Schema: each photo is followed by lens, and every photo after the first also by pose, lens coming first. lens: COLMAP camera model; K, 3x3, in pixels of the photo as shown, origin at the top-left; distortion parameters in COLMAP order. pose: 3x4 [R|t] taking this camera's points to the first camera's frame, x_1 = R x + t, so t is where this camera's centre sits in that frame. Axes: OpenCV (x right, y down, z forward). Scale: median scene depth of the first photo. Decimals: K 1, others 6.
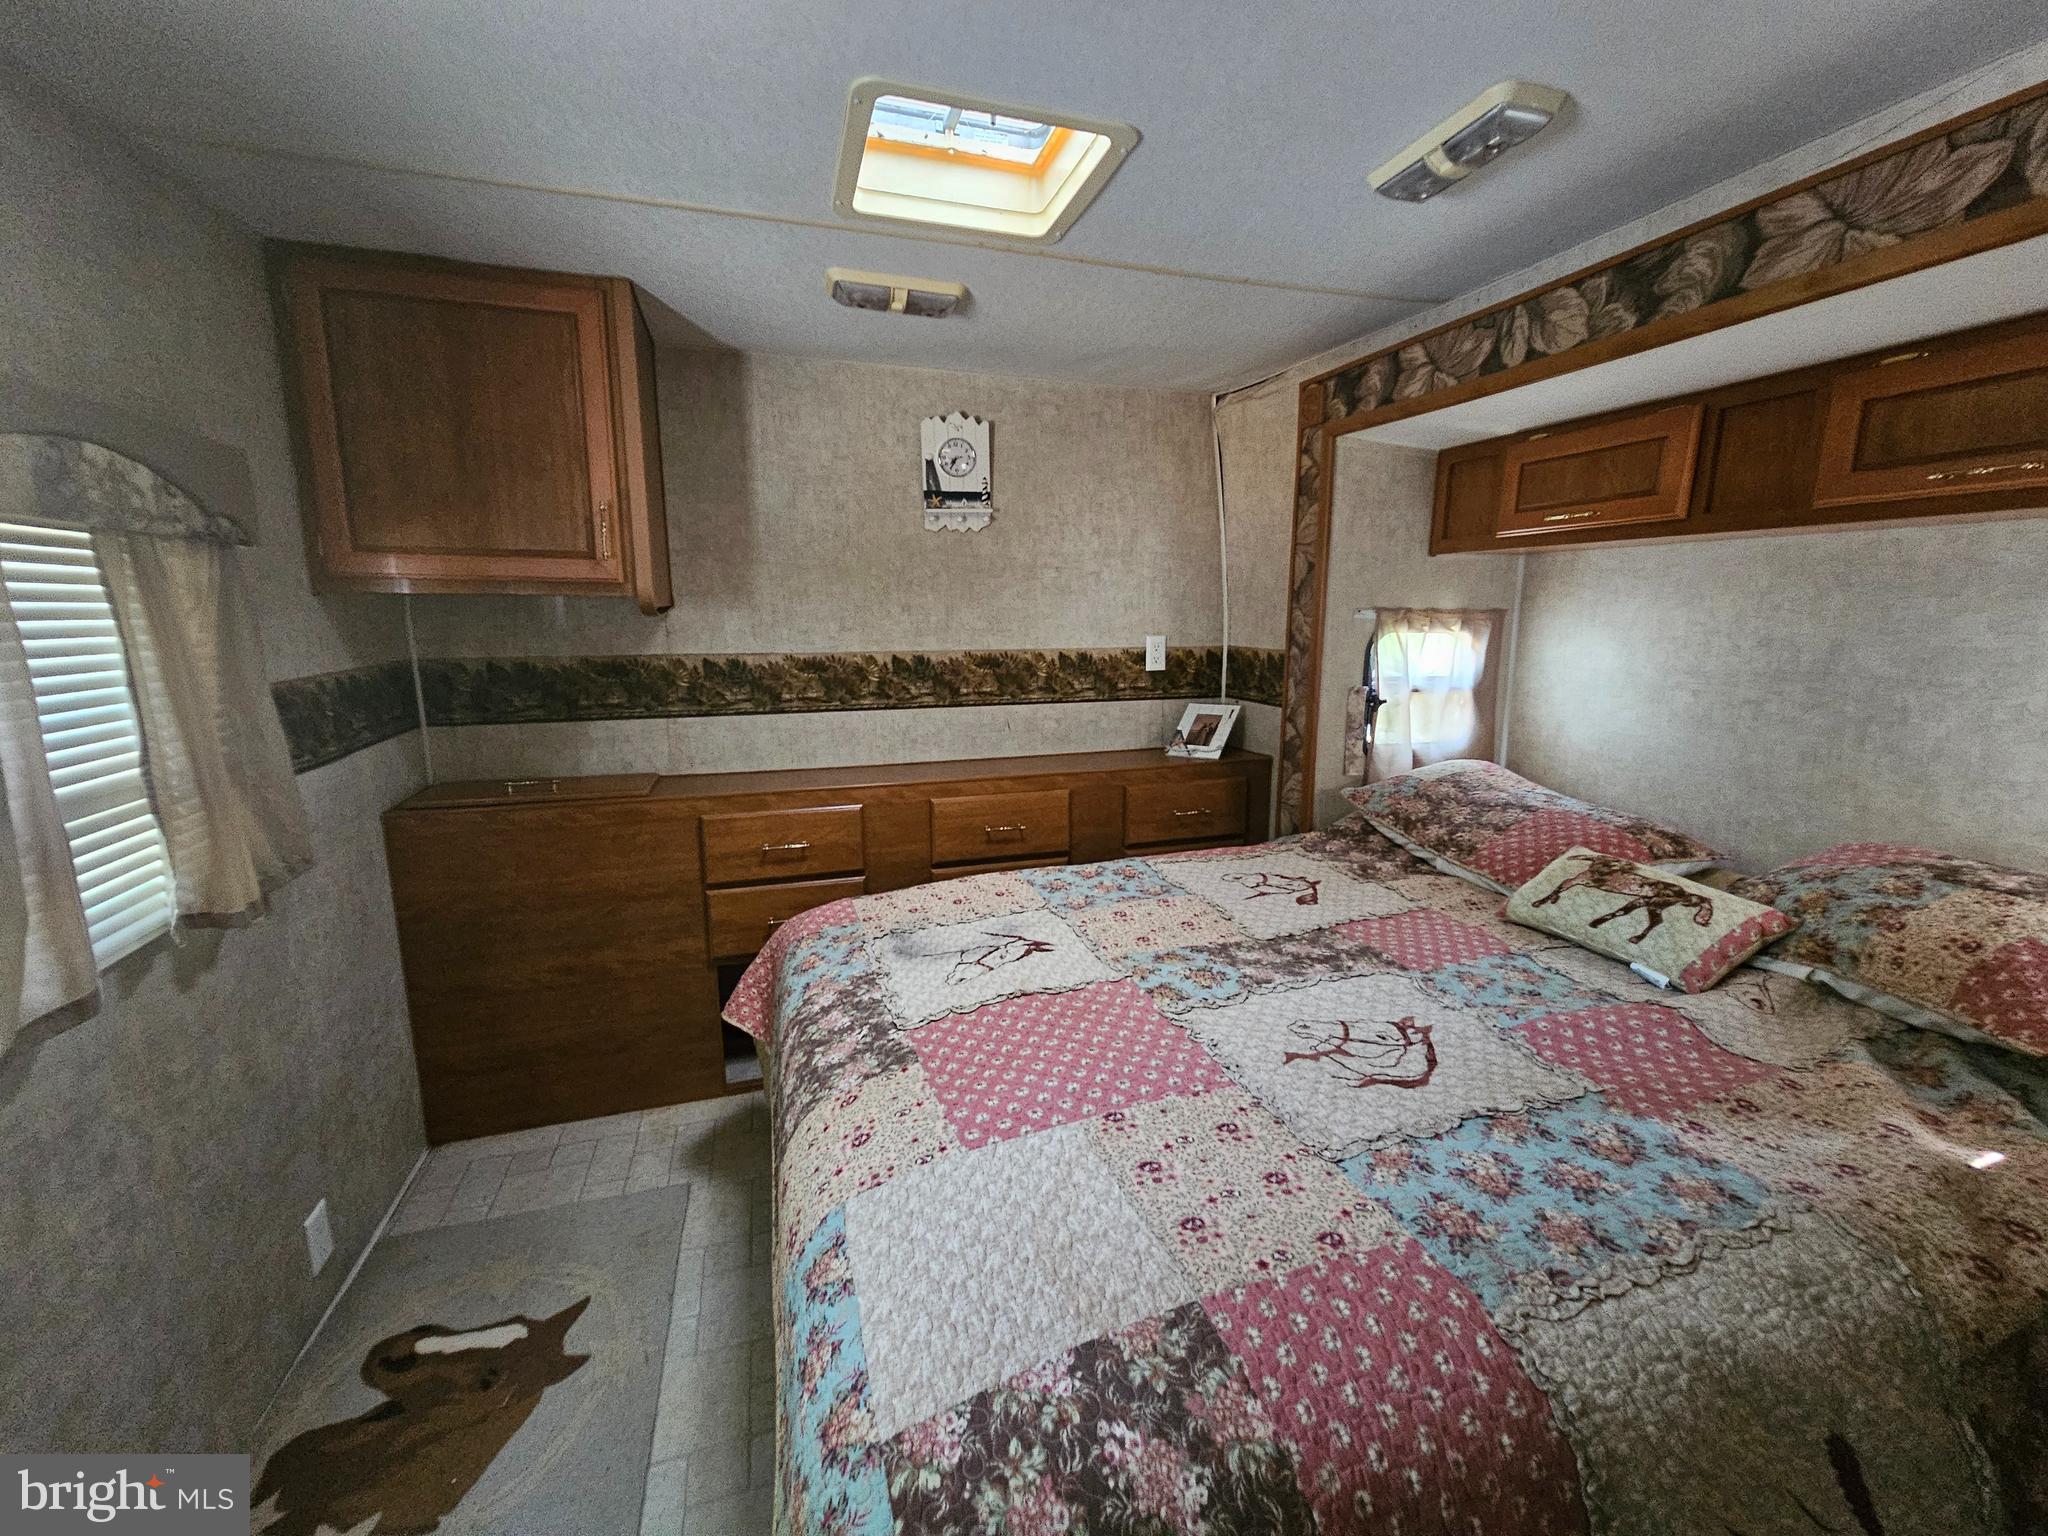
lens RADIAL K [[825.5, 0, 1035.4], [0, 825.5, 757.9], [0, 0, 1]] dist [-0.003420, -0.000251]
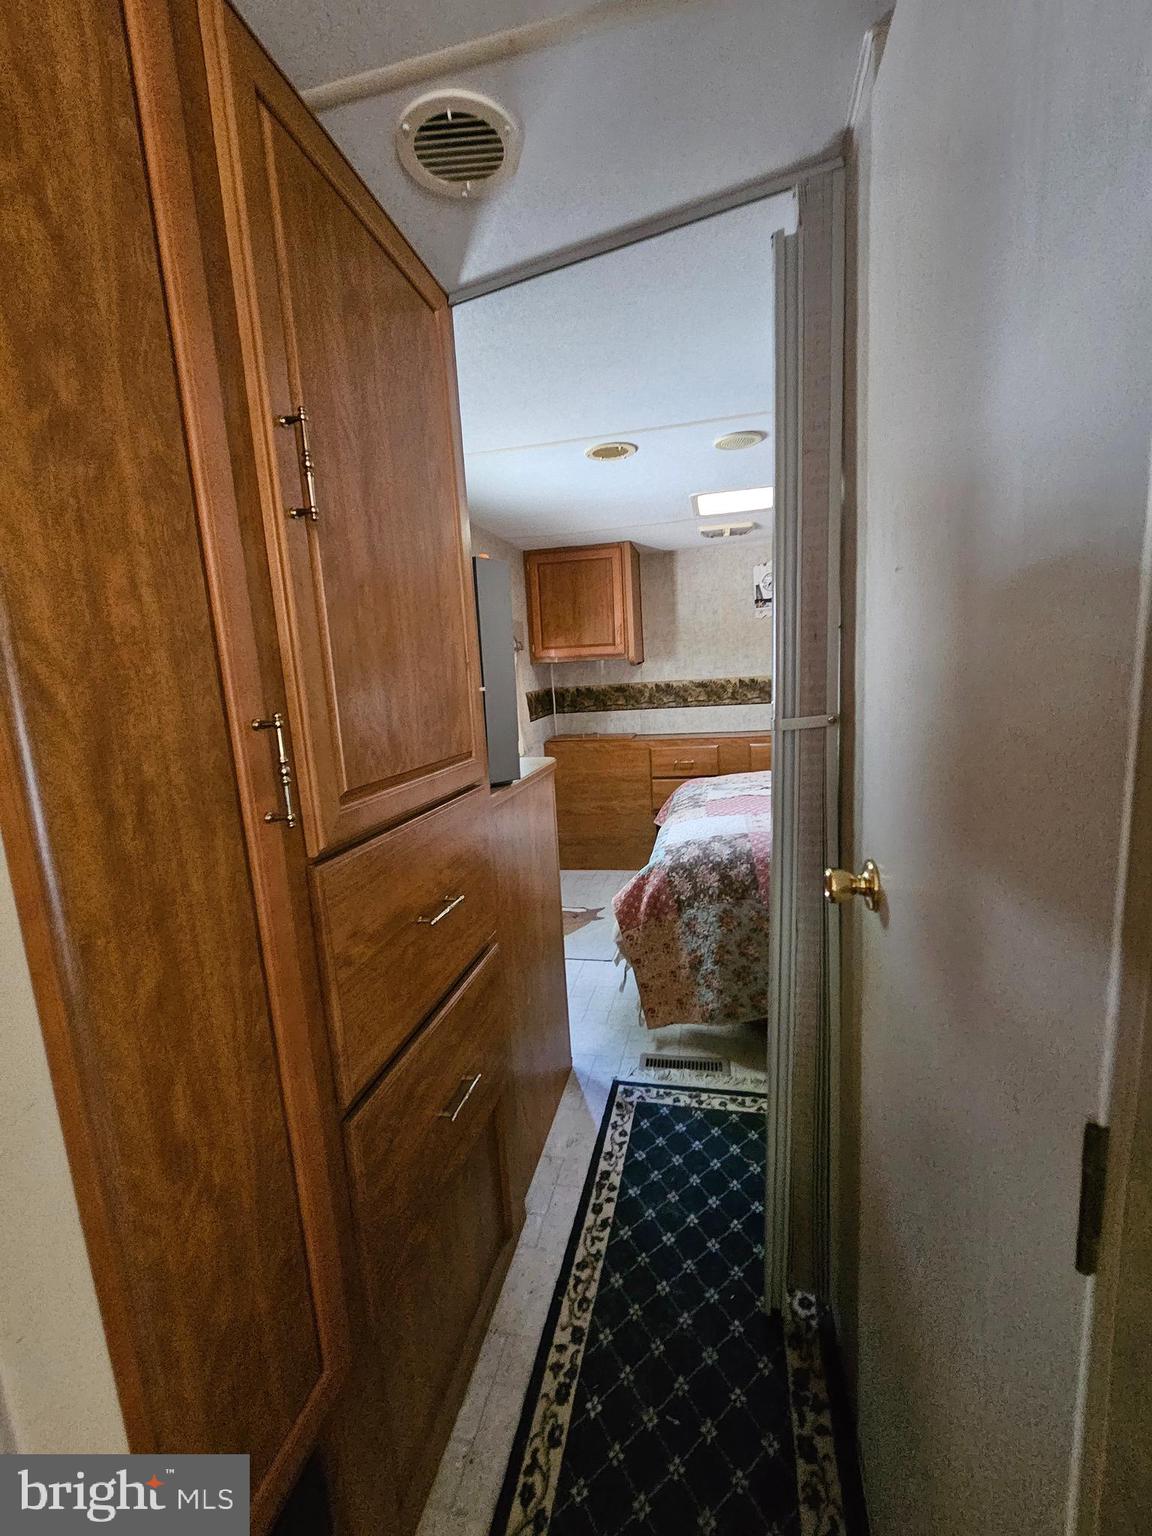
lens RADIAL K [[619.1, 0, 581.0], [0, 619.1, 770.0], [0, 0, 1]] dist [-0.003420, -0.000251]
pose [[0.857396, 0.029003, -0.513840, 0.343294], [-0.030907, 0.999511, 0.004845, 0.128917], [0.513729, 0.011727, 0.857872, -0.640811]]
